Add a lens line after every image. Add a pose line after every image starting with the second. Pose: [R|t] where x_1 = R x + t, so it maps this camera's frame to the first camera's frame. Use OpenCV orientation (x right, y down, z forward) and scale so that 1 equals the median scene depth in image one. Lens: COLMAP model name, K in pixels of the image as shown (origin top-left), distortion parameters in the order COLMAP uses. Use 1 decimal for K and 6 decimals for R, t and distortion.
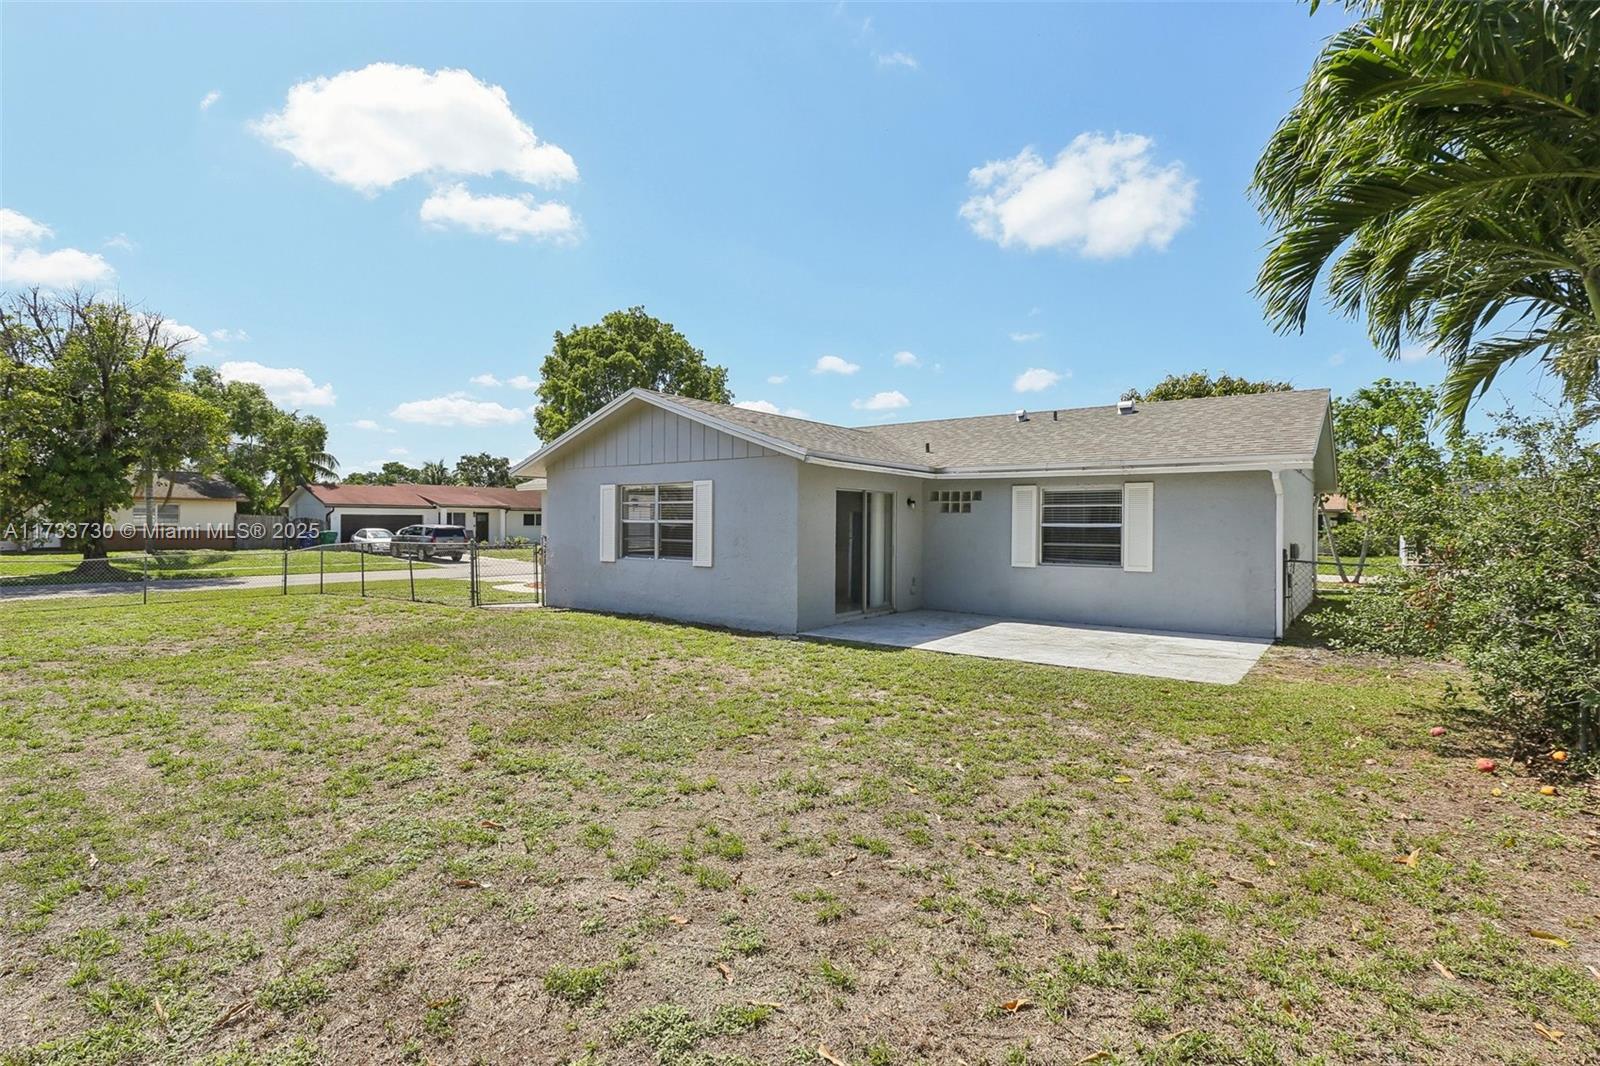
lens RADIAL K [[757.0, 0, 789.5], [0, 757.0, 520.4], [0, 0, 1]] dist [-0.035819, 0.005006]
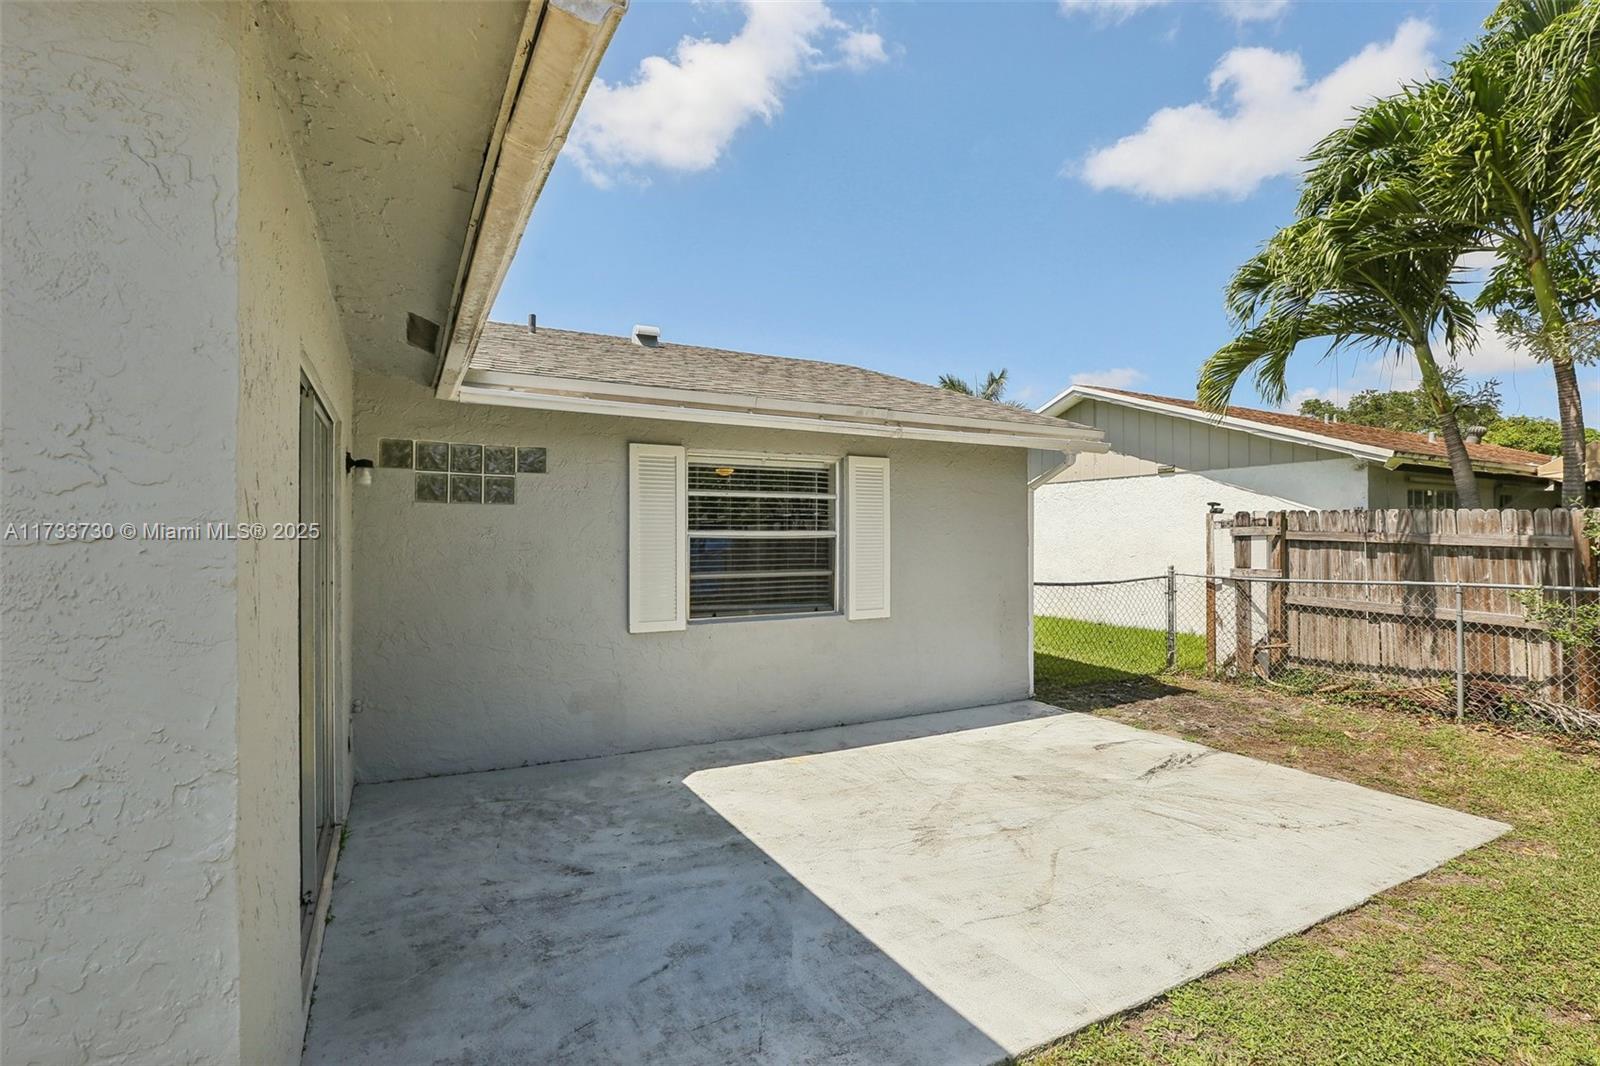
lens RADIAL K [[757.0, 0, 806.0], [0, 757.0, 537.3], [0, 0, 1]] dist [-0.035819, 0.005006]
pose [[0.380725, -0.009487, 0.924640, -0.059971], [-0.000872, 0.999943, 0.010618, 0.002760], [-0.924688, -0.004849, 0.380695, 0.752976]]
